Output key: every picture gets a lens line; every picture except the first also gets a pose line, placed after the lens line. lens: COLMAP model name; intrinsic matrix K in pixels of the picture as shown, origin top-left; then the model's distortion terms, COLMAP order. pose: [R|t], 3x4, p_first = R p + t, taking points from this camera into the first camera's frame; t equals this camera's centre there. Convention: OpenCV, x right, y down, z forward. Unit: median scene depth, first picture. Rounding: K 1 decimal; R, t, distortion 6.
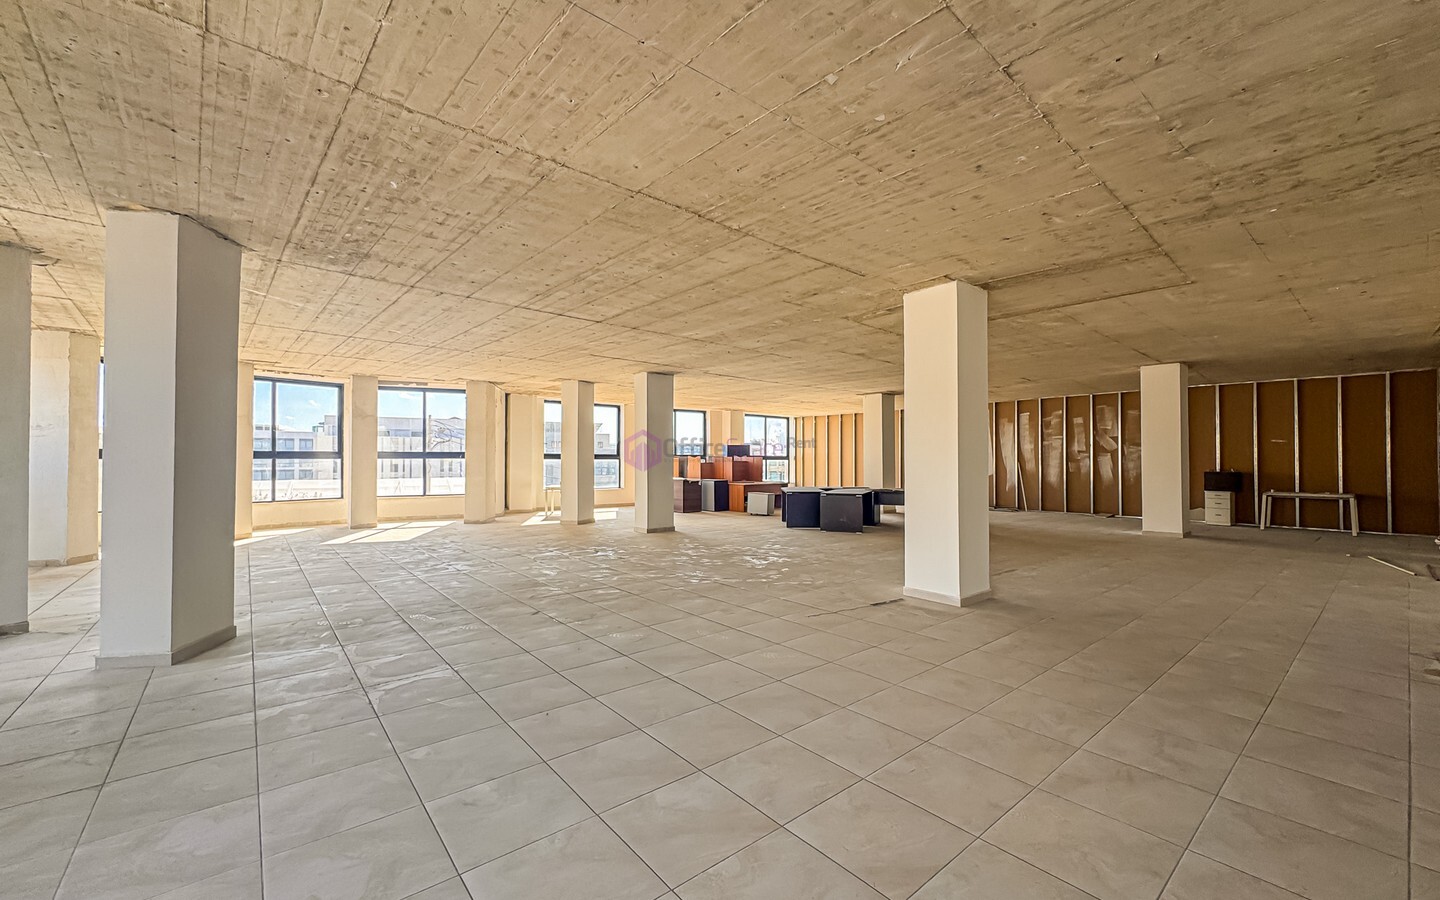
lens RADIAL K [[574.1, 0, 722.1], [0, 574.1, 453.0], [0, 0, 1]] dist [-0.002237, -0.000259]
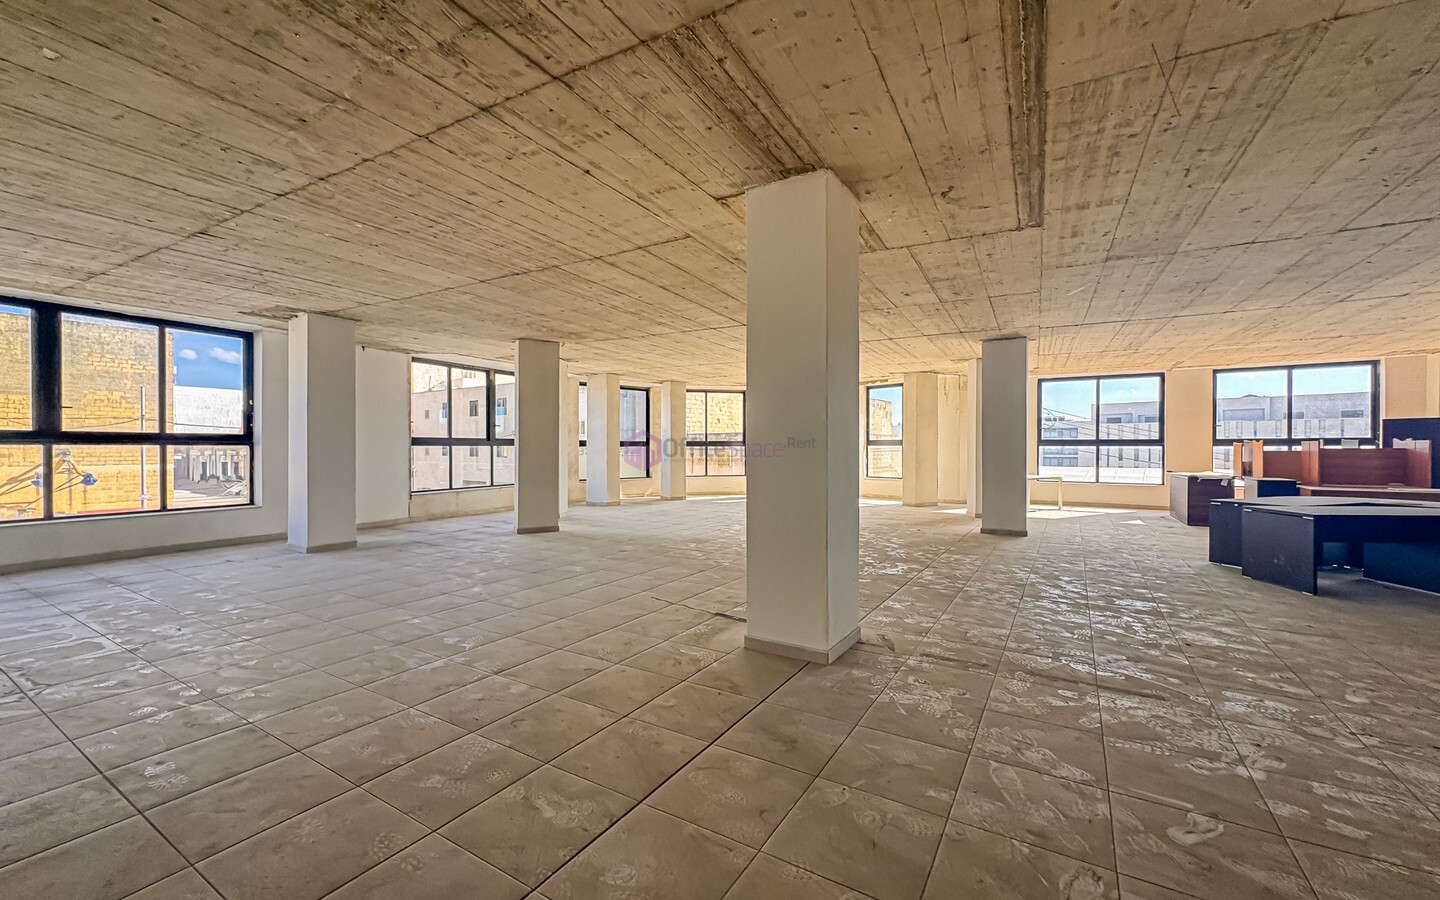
lens RADIAL K [[574.1, 0, 722.1], [0, 574.1, 453.0], [0, 0, 1]] dist [-0.002237, -0.000259]
pose [[0.321945, 0.007102, -0.946732, 1.043378], [0.011806, 0.999864, 0.011516, 0.015256], [0.946685, -0.014884, 0.321817, 0.713736]]
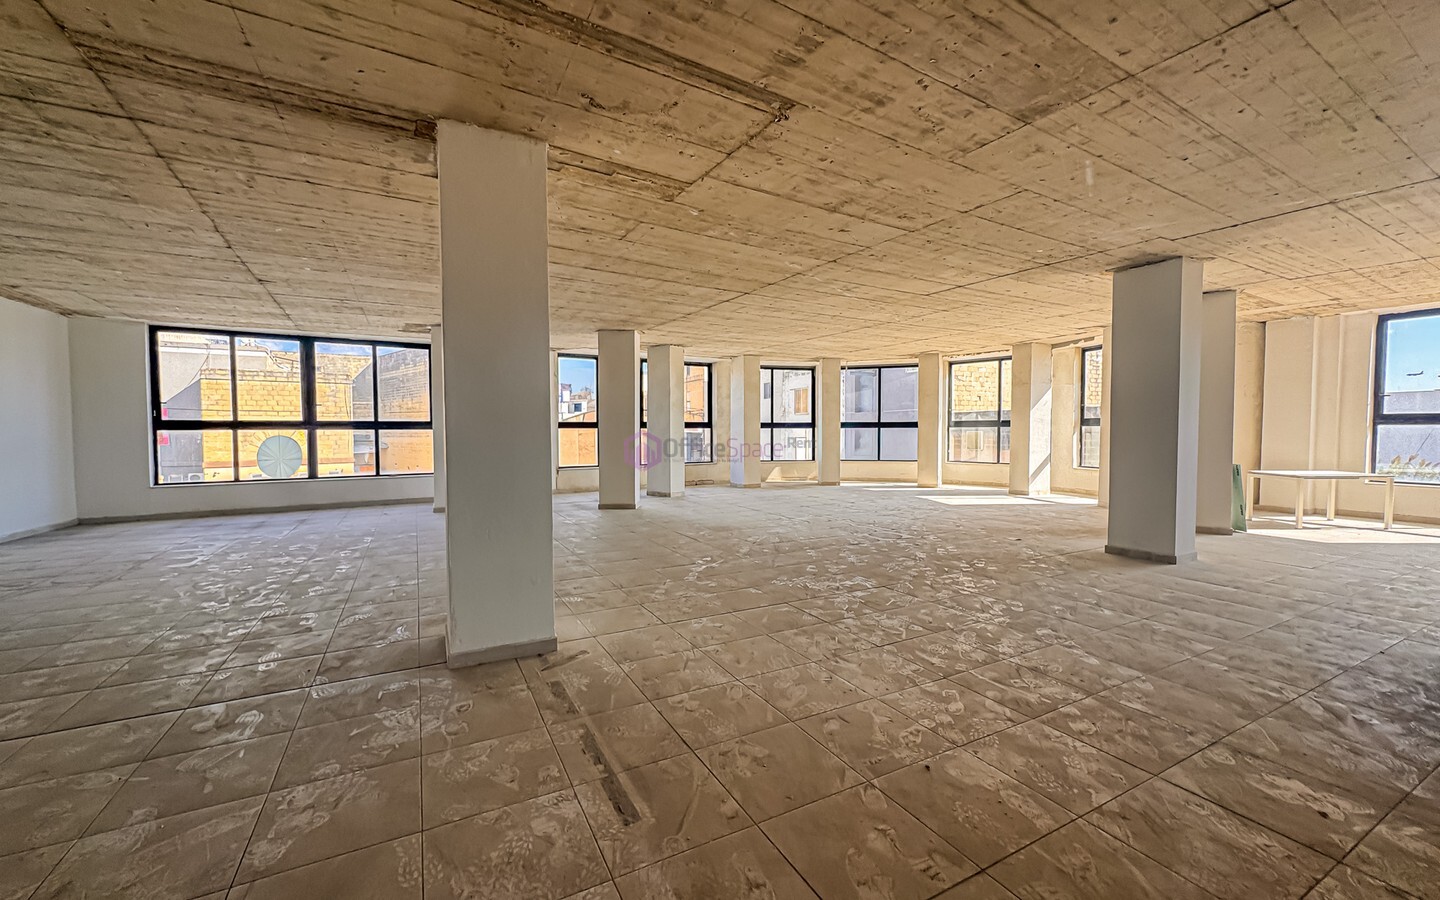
lens RADIAL K [[574.1, 0, 722.1], [0, 574.1, 453.0], [0, 0, 1]] dist [-0.002237, -0.000259]
pose [[-0.202429, 0.039291, -0.978509, 0.987120], [0.015394, 0.999199, 0.036937, 0.021896], [0.979176, -0.007586, -0.202871, 1.418357]]
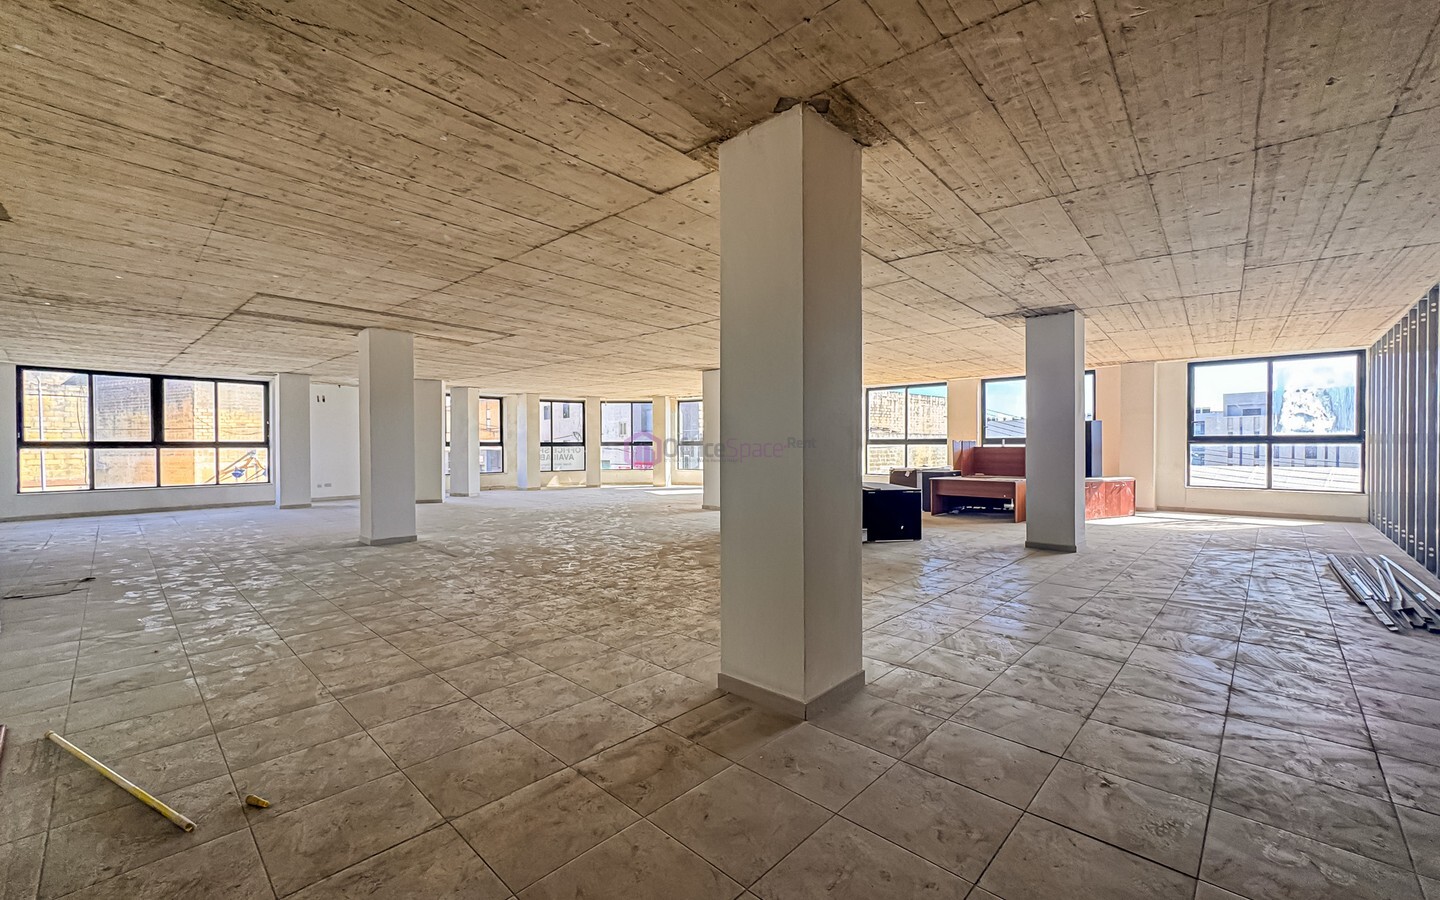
lens RADIAL K [[581.1, 0, 720.0], [0, 581.1, 450.0], [0, 0, 1]] dist [-0.000610, -0.000128]
pose [[0.113885, 0.005608, -0.993478, 2.027008], [0.016685, 0.999832, 0.007557, 0.021711], [0.993354, -0.017437, 0.113773, 1.736230]]
